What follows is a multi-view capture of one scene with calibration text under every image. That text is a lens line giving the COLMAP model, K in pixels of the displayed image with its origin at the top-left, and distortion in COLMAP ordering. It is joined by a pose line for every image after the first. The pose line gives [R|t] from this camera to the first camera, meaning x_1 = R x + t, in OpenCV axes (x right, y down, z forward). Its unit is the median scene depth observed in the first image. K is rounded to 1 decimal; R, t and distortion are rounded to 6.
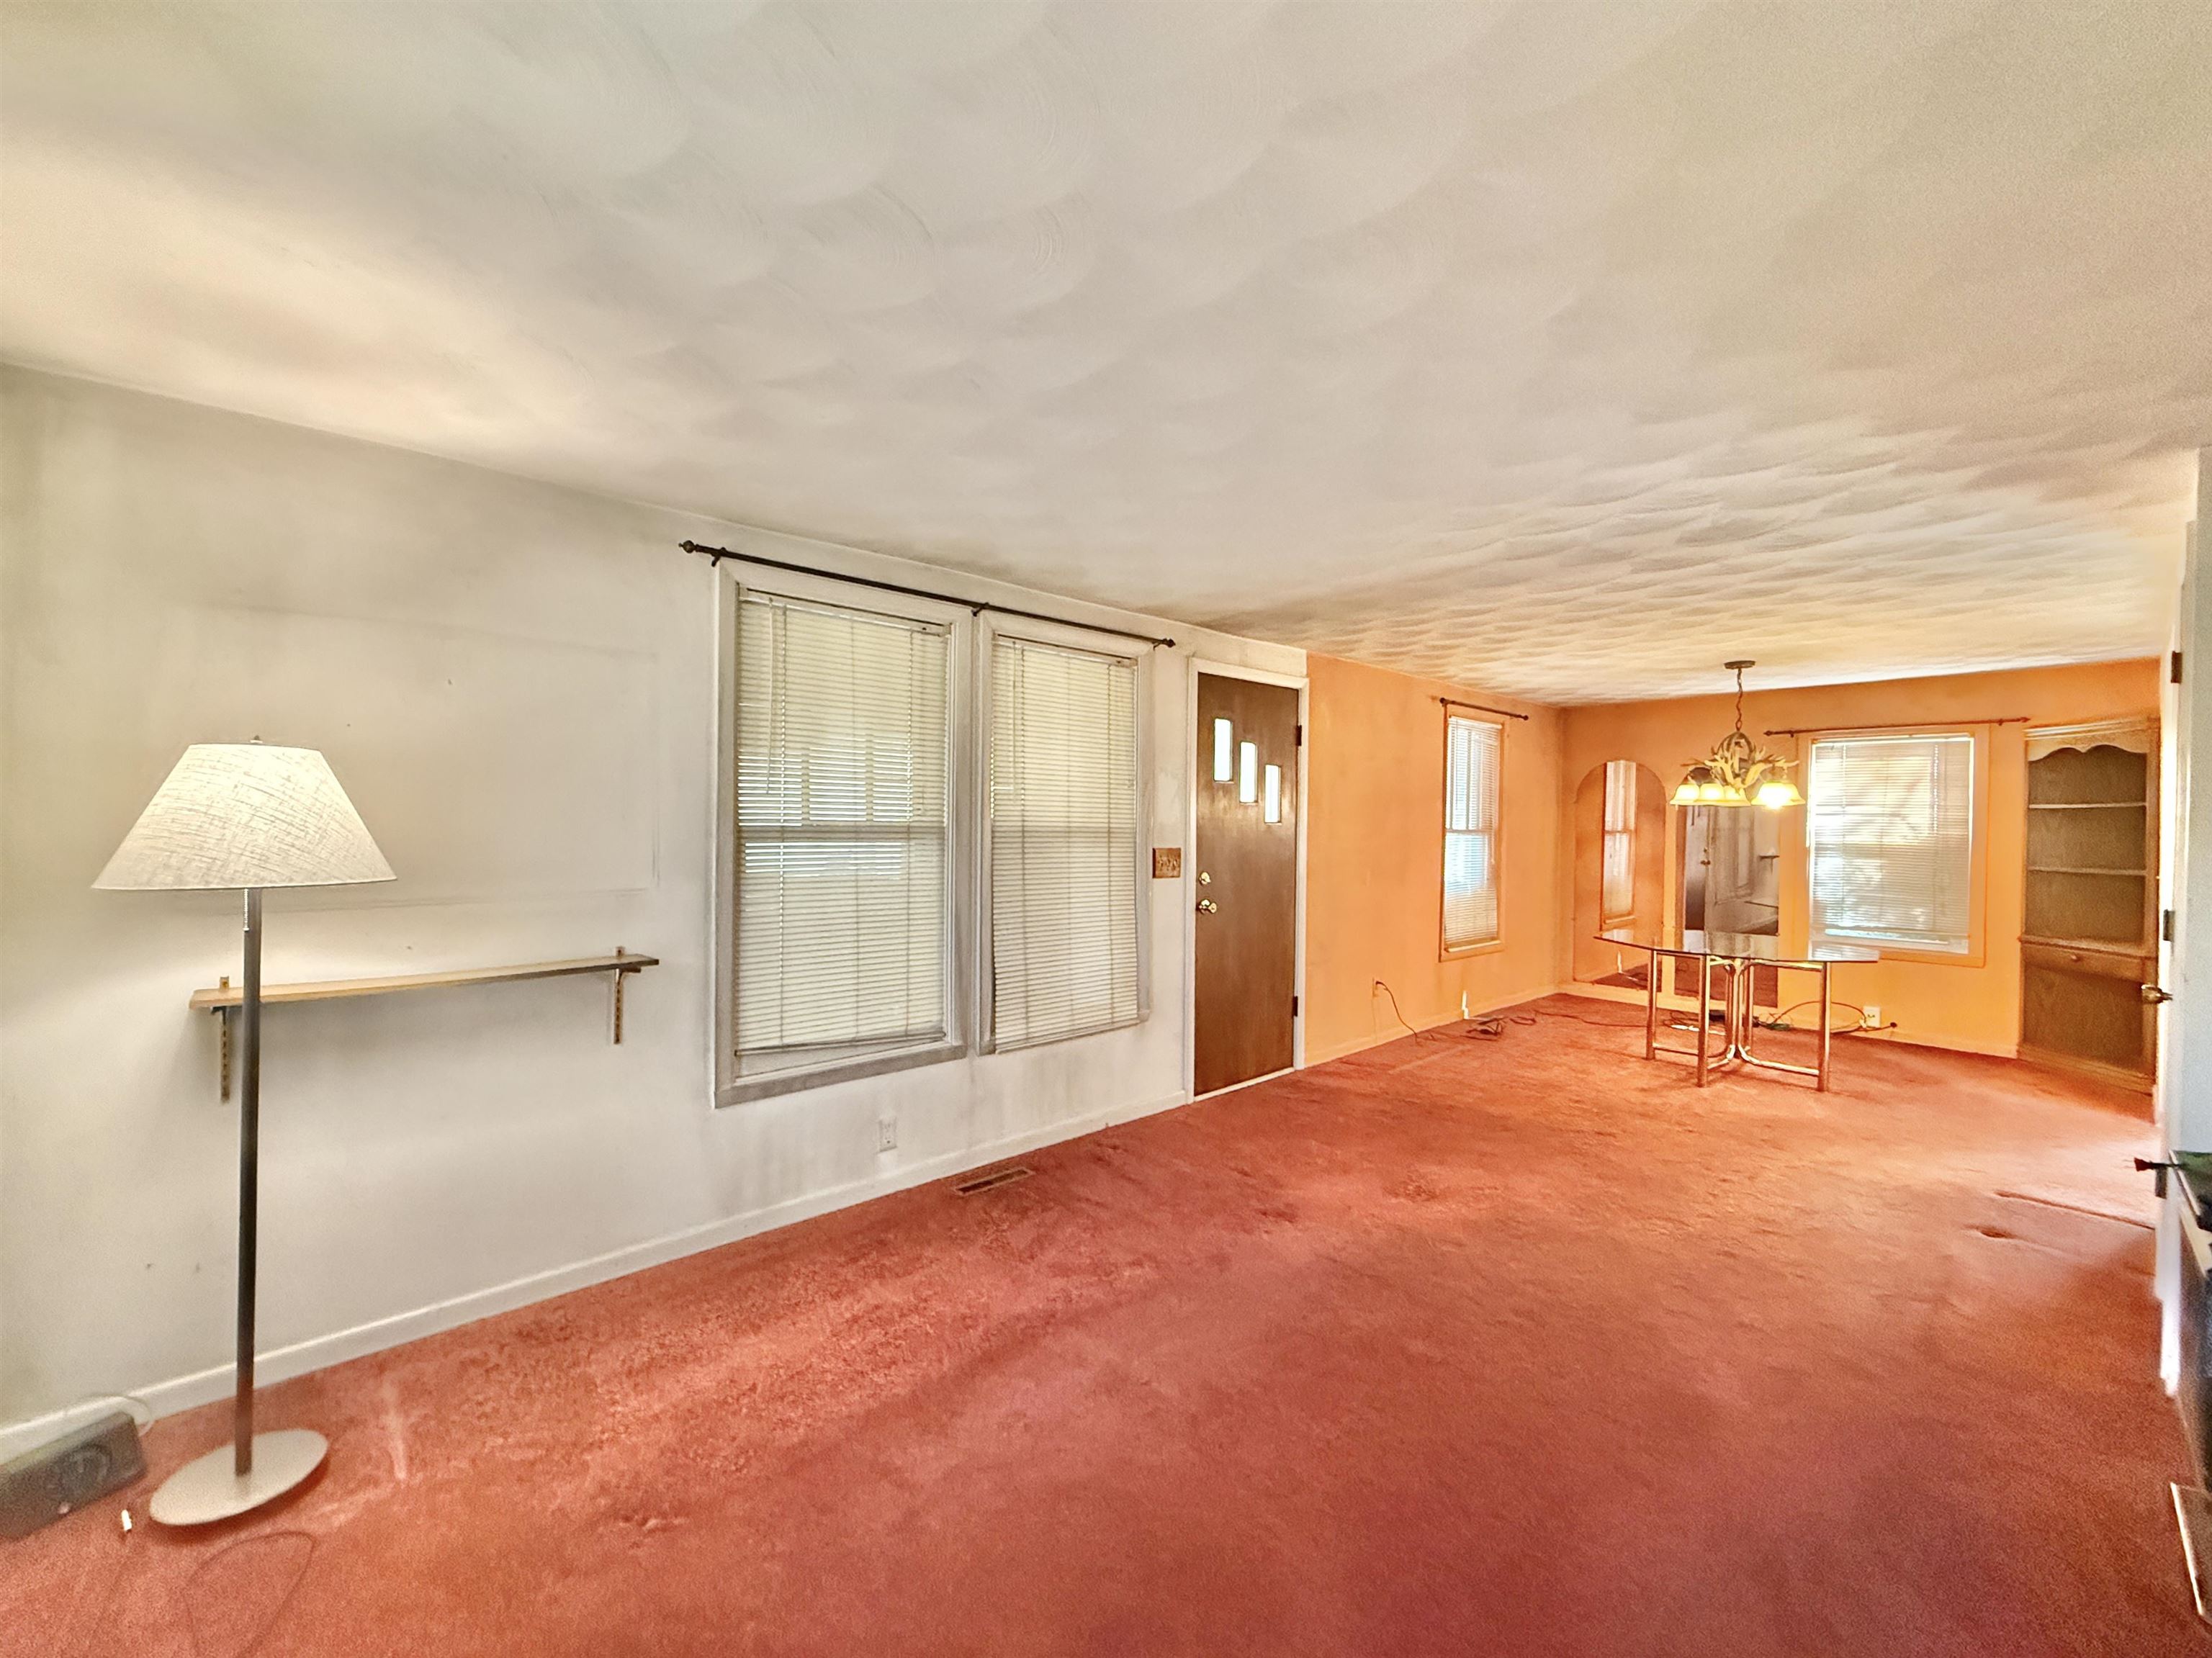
lens RADIAL K [[901.4, 0, 1099.1], [0, 901.4, 830.9], [0, 0, 1]] dist [-0.007837, 0.001625]
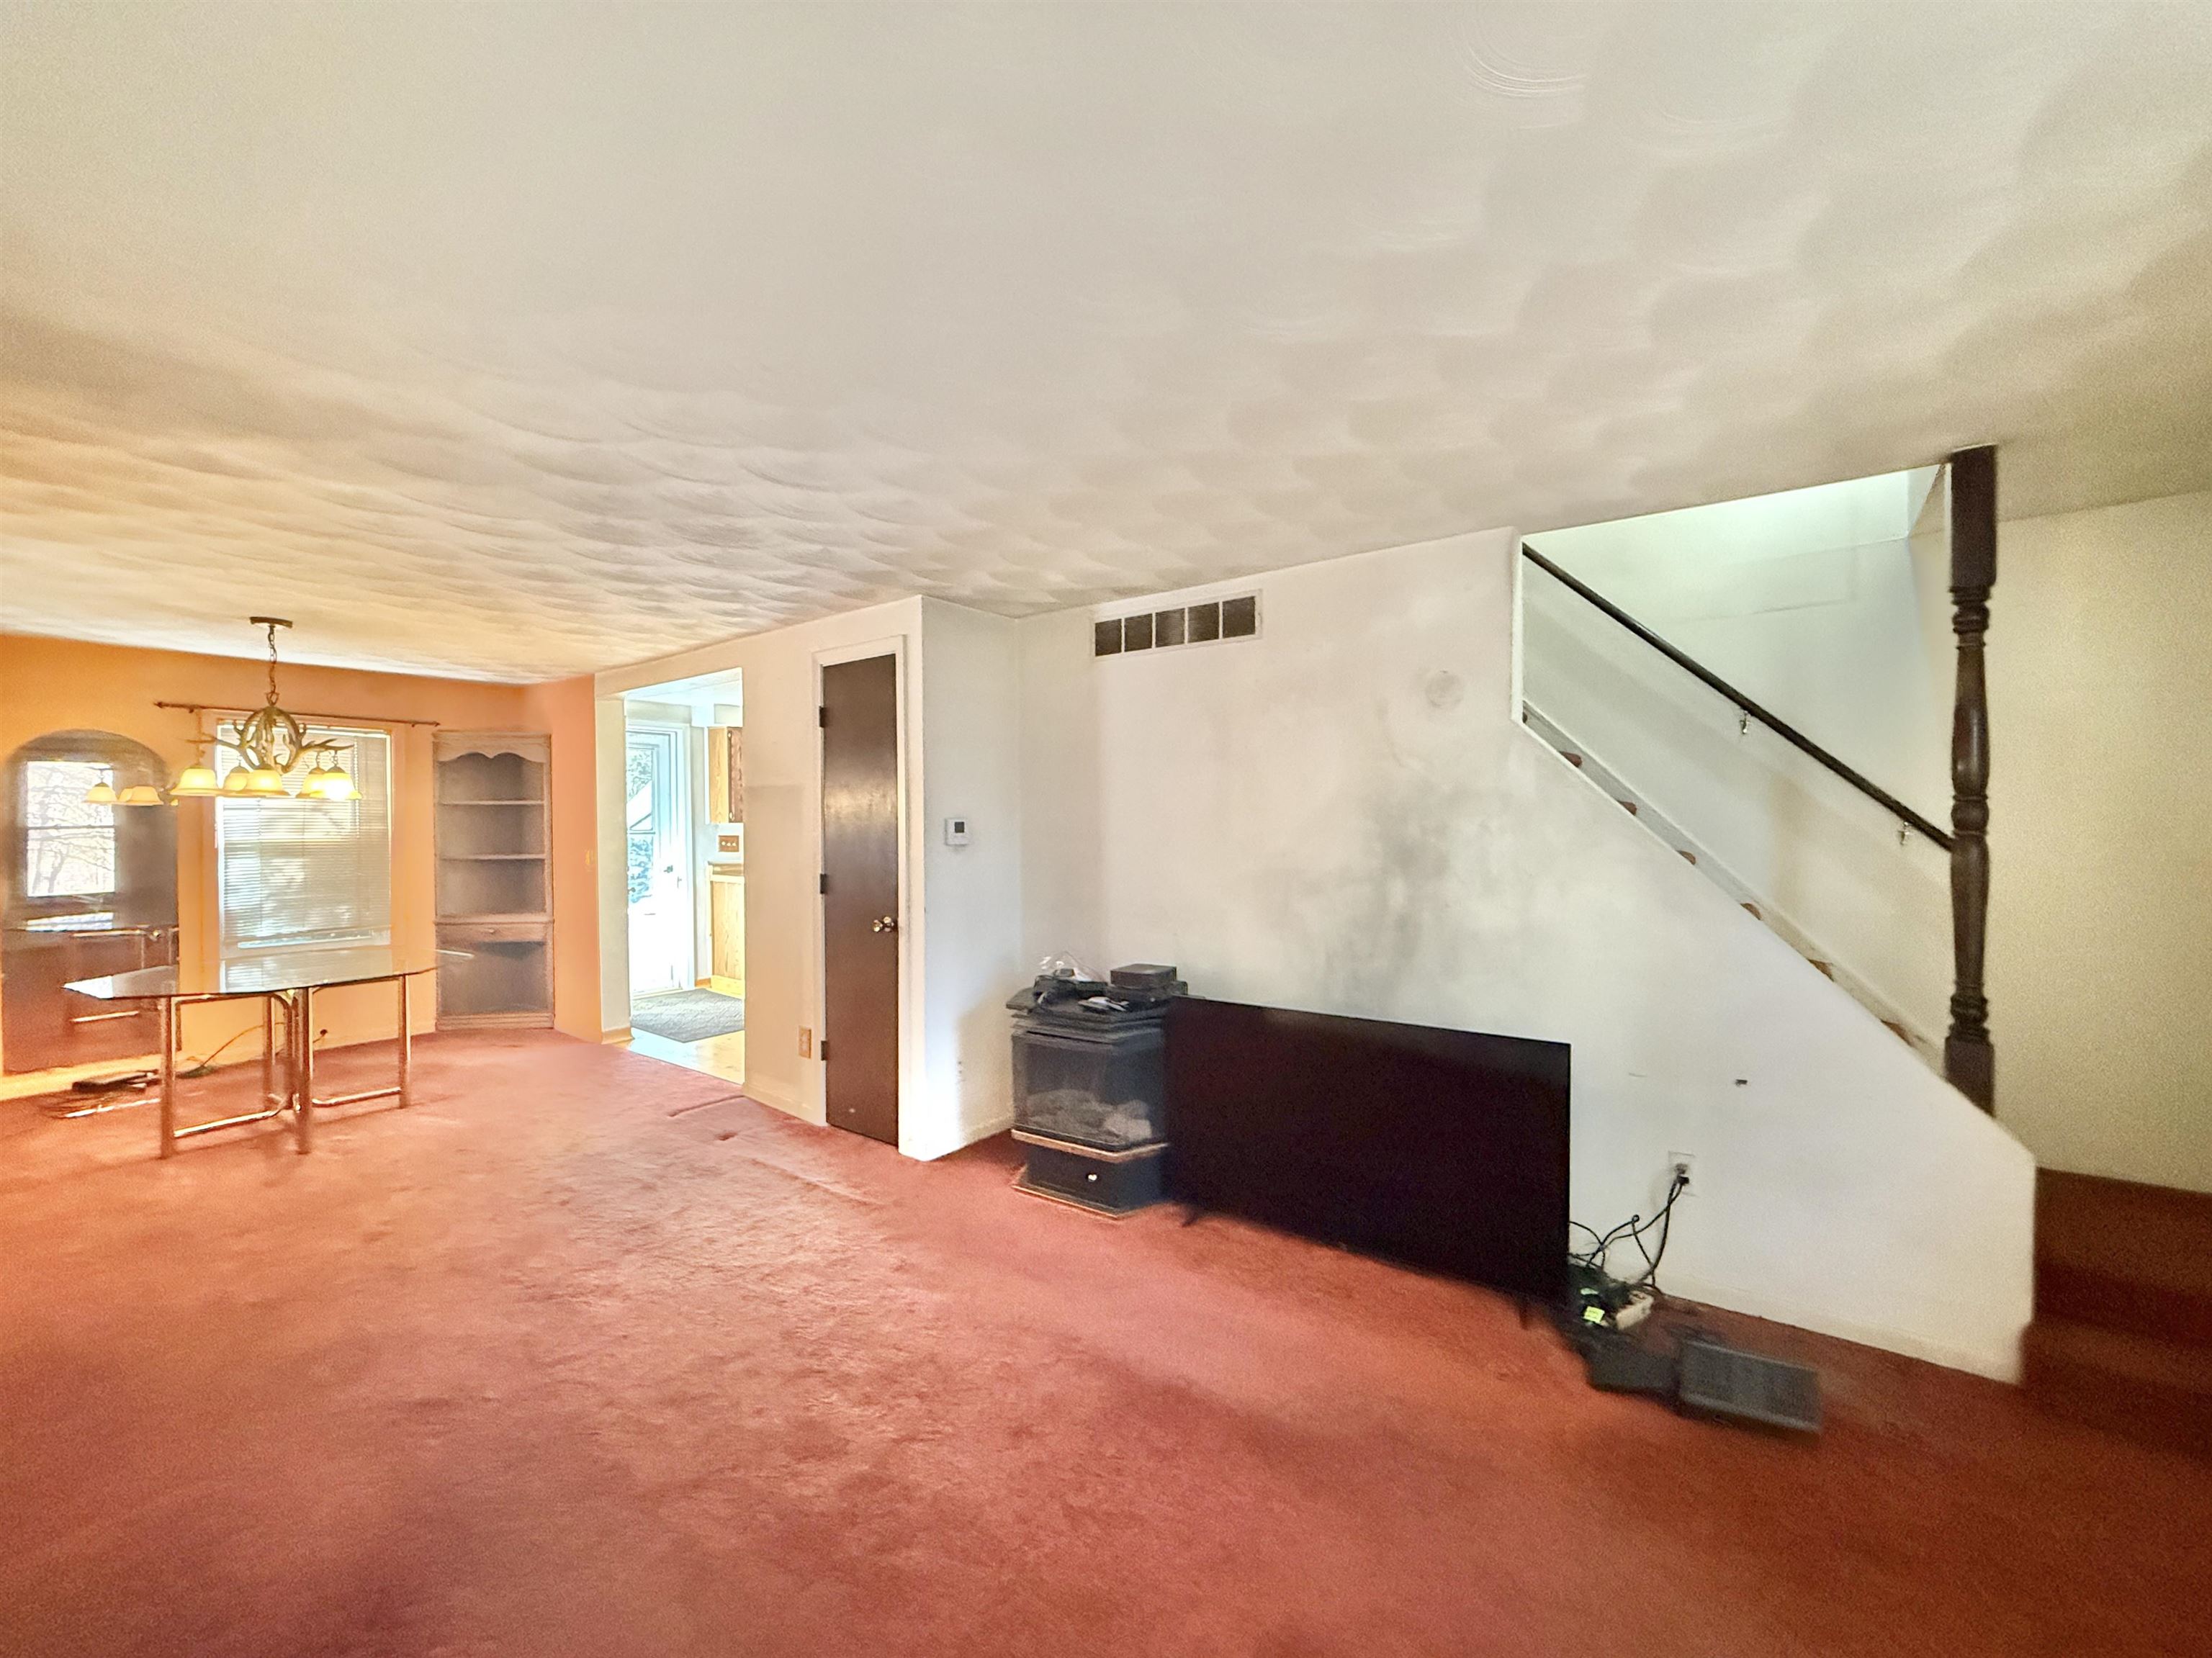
lens RADIAL K [[901.4, 0, 1095.3], [0, 901.4, 837.9], [0, 0, 1]] dist [-0.007837, 0.001625]
pose [[-0.188323, -0.031768, 0.981593, -0.206640], [0.014044, 0.999287, 0.035035, -0.010529], [-0.982007, 0.020383, -0.187742, 0.410106]]
